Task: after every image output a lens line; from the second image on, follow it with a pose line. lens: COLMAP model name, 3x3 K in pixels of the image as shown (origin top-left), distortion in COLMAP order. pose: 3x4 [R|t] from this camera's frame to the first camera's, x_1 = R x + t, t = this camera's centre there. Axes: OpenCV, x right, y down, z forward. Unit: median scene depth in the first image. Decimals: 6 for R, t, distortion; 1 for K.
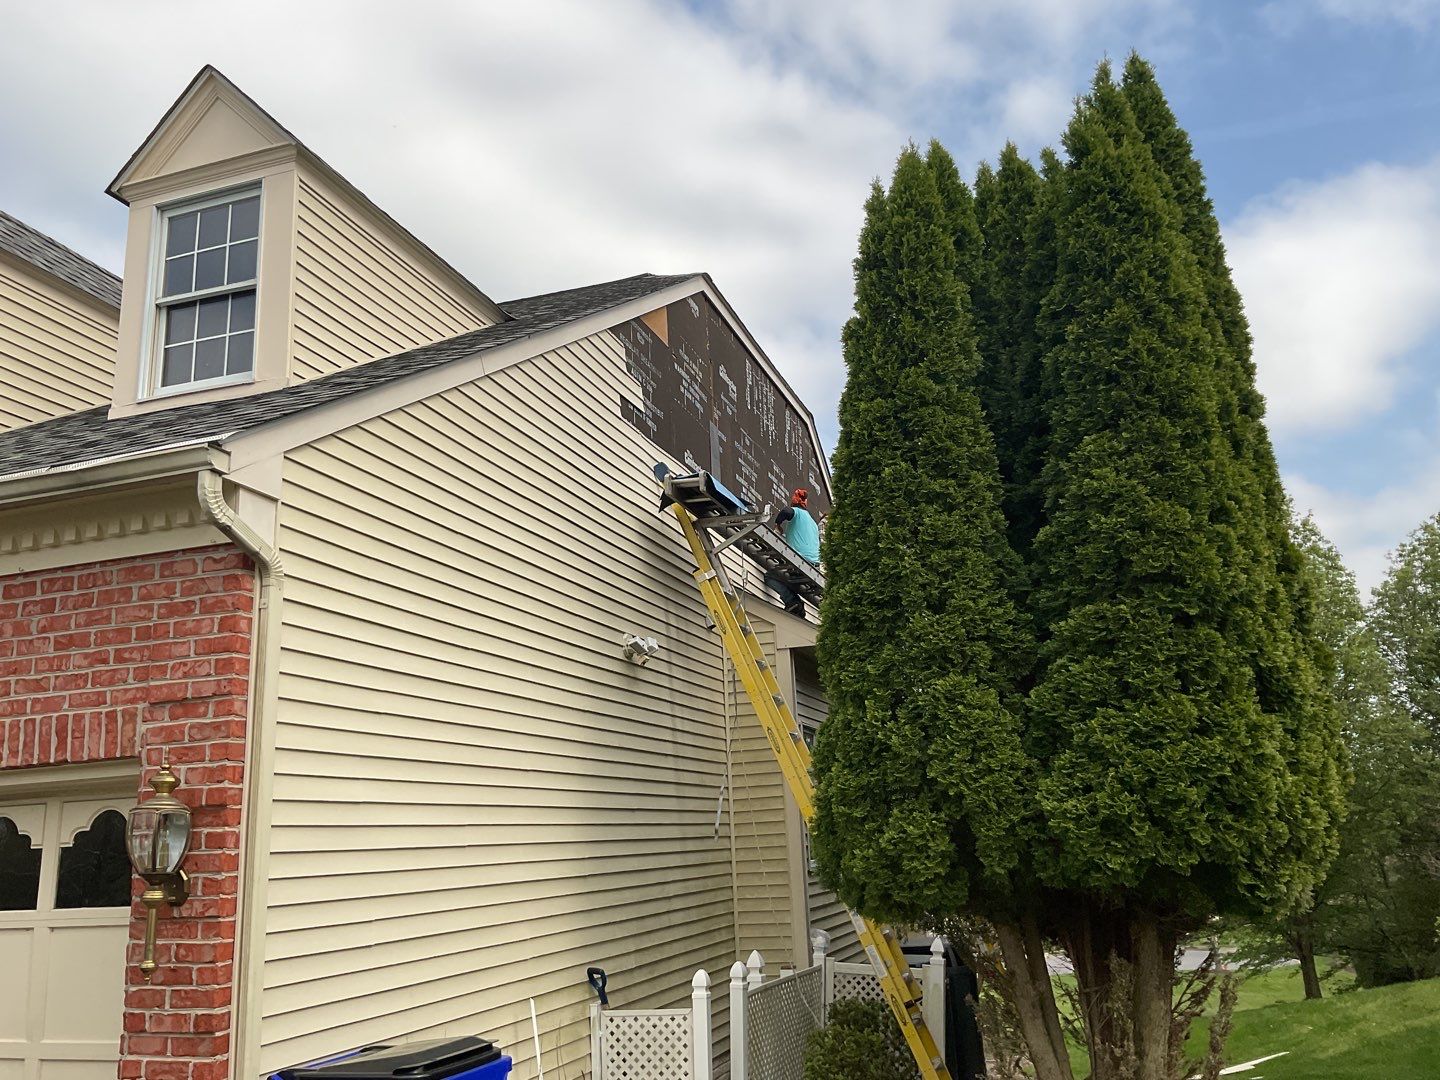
lens RADIAL K [[1182.9, 0, 699.3], [0, 1182.9, 533.6], [0, 0, 1]] dist [0.076203, -0.147279]
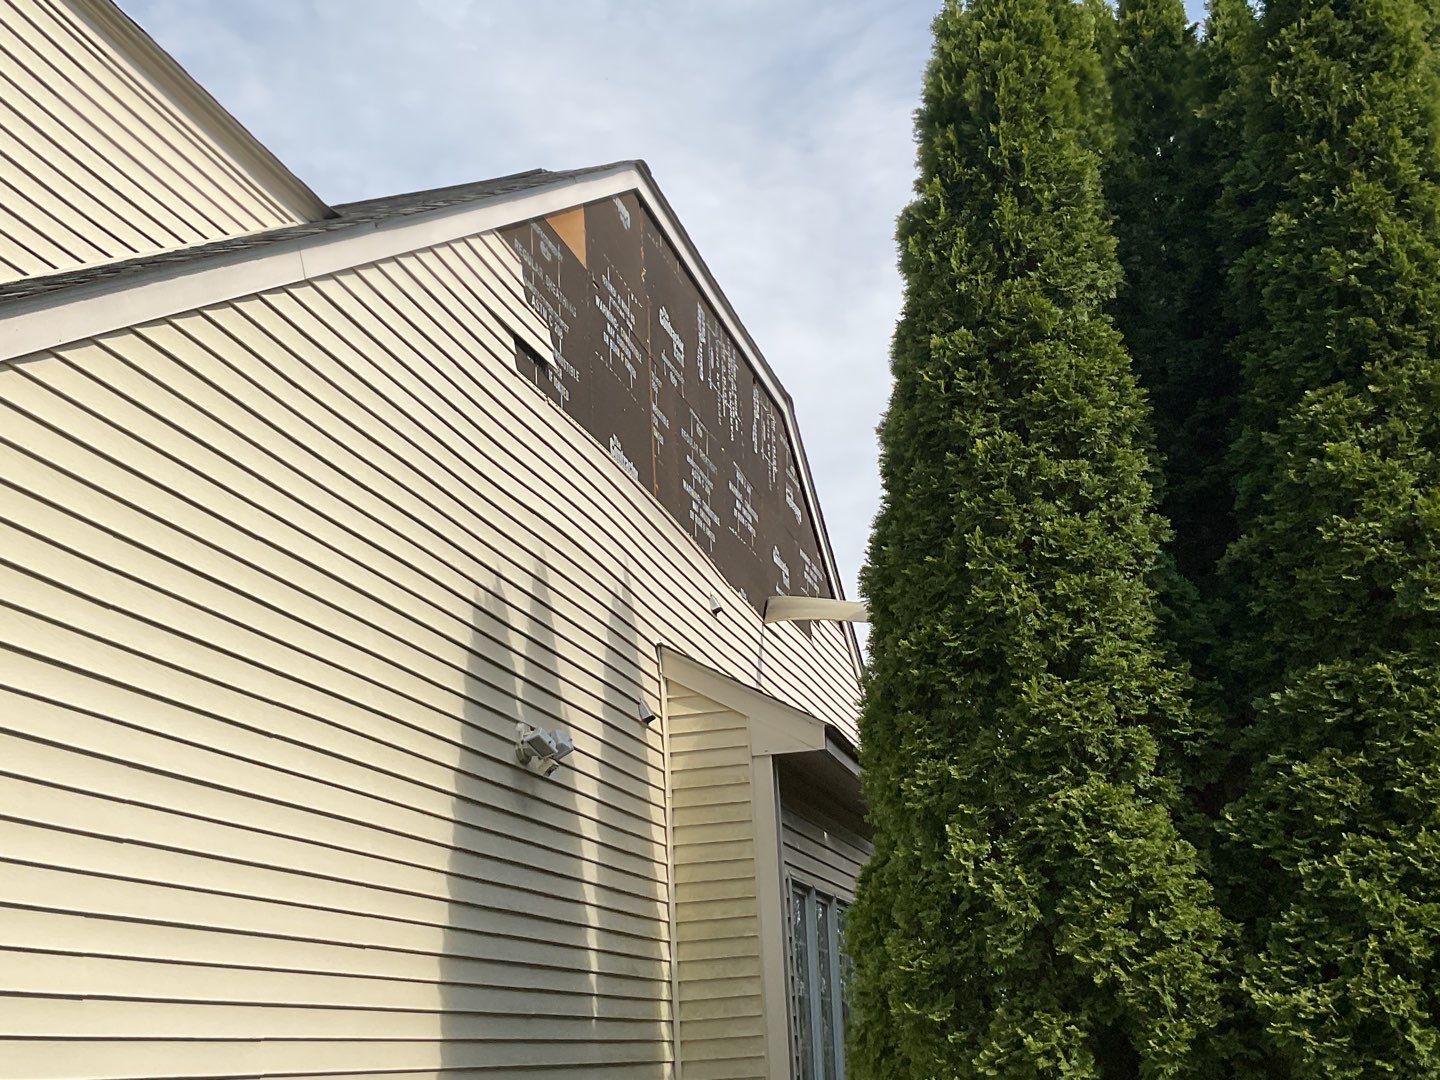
lens RADIAL K [[1778.5, 0, 704.8], [0, 1778.5, 533.2], [0, 0, 1]] dist [0.082271, 0.000000]
pose [[0.997384, 0.014381, 0.070845, -0.046089], [-0.011492, 0.999093, -0.041013, 0.031655], [-0.071370, 0.040092, 0.996644, 0.103705]]
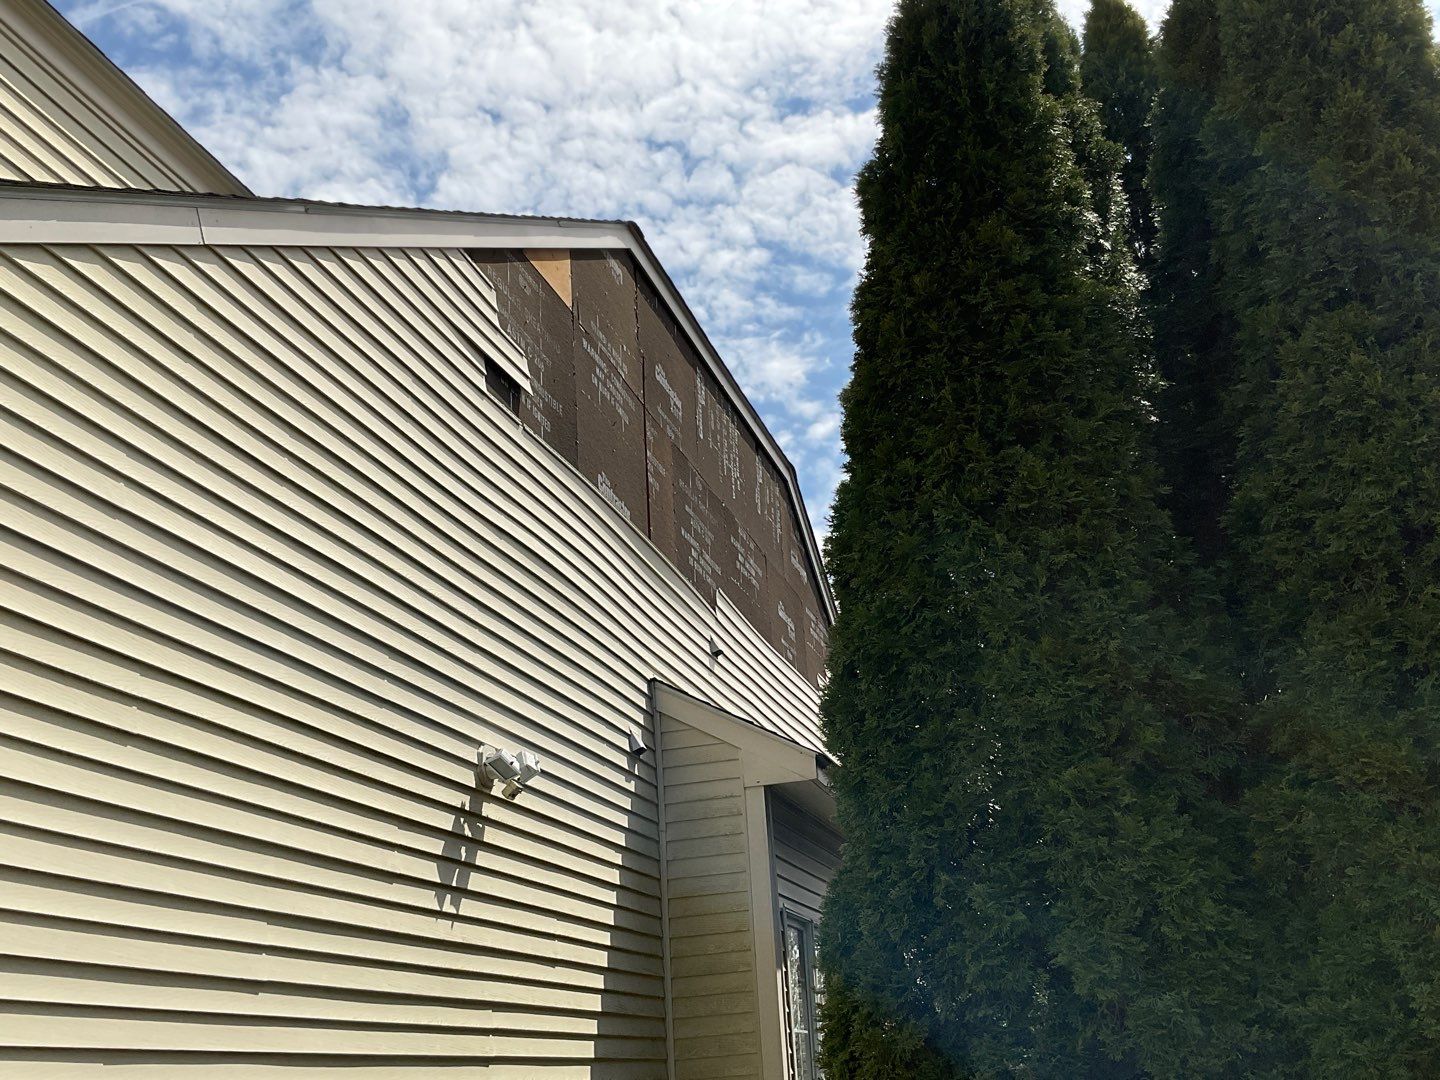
lens RADIAL K [[1467.7, 0, 723.8], [0, 1467.7, 521.0], [0, 0, 1]] dist [0.034693, 0.000000]
pose [[0.998760, -0.003308, 0.049674, 0.026580], [0.009337, 0.992532, -0.121629, 0.086743], [-0.048901, 0.121942, 0.991332, 0.356377]]
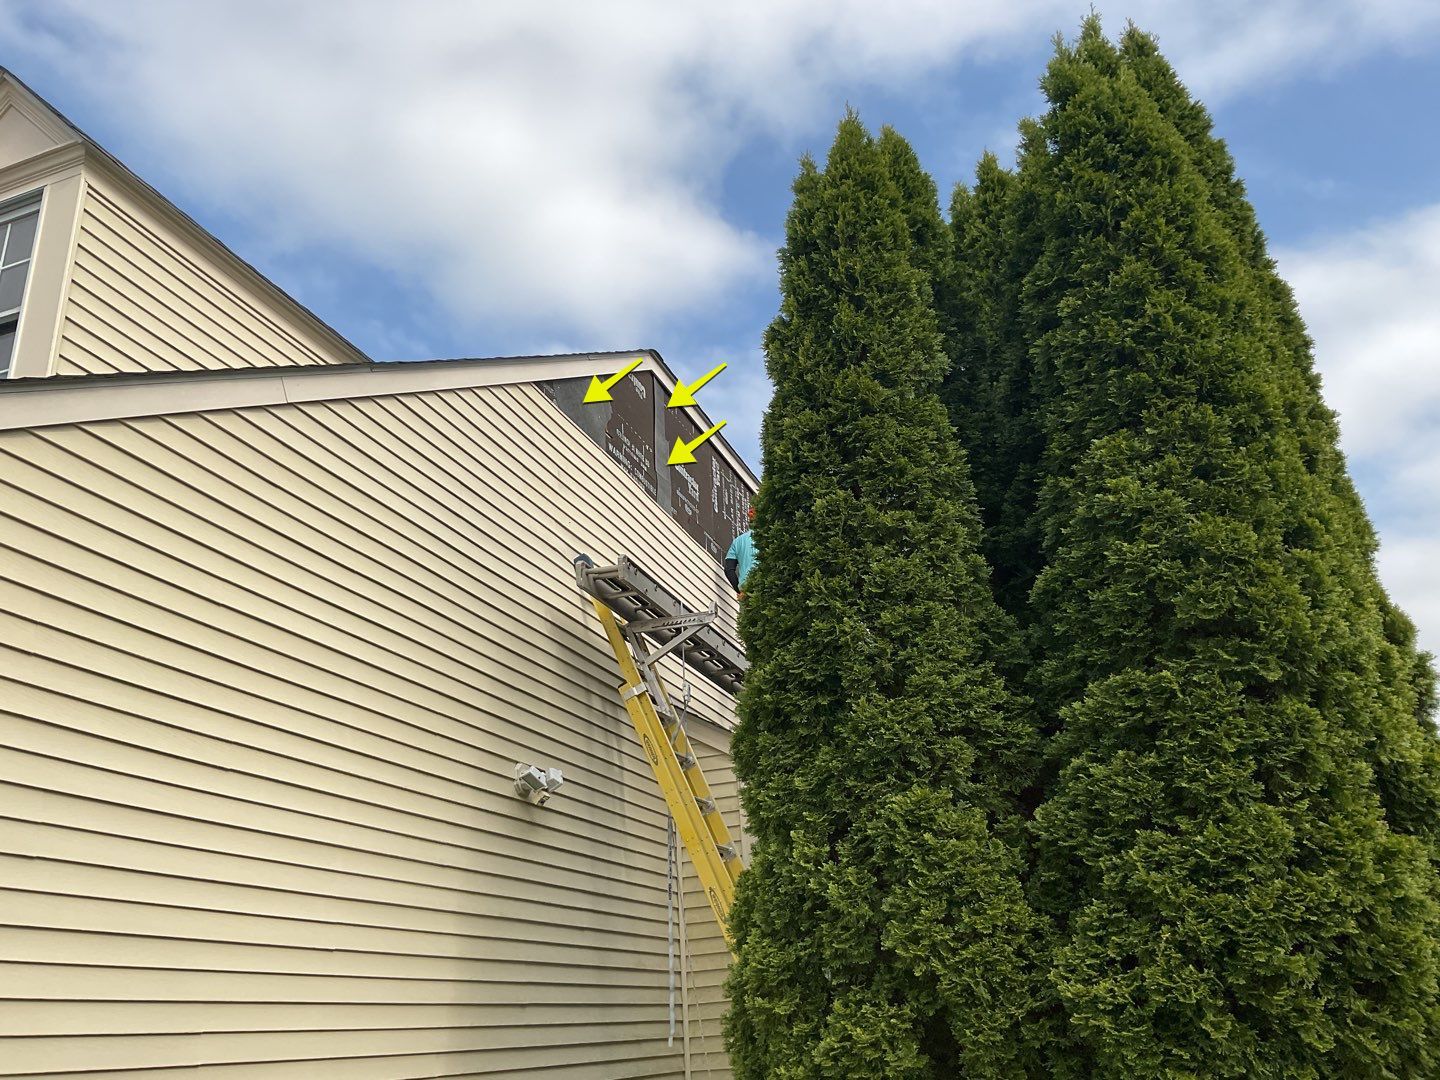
lens RADIAL K [[1182.9, 0, 704.0], [0, 1182.9, 532.7], [0, 0, 1]] dist [0.076203, -0.147279]
pose [[0.999407, -0.024138, -0.024575, 0.108139], [0.020354, 0.989367, -0.144012, 0.067482], [0.027790, 0.143426, 0.989271, 0.299343]]
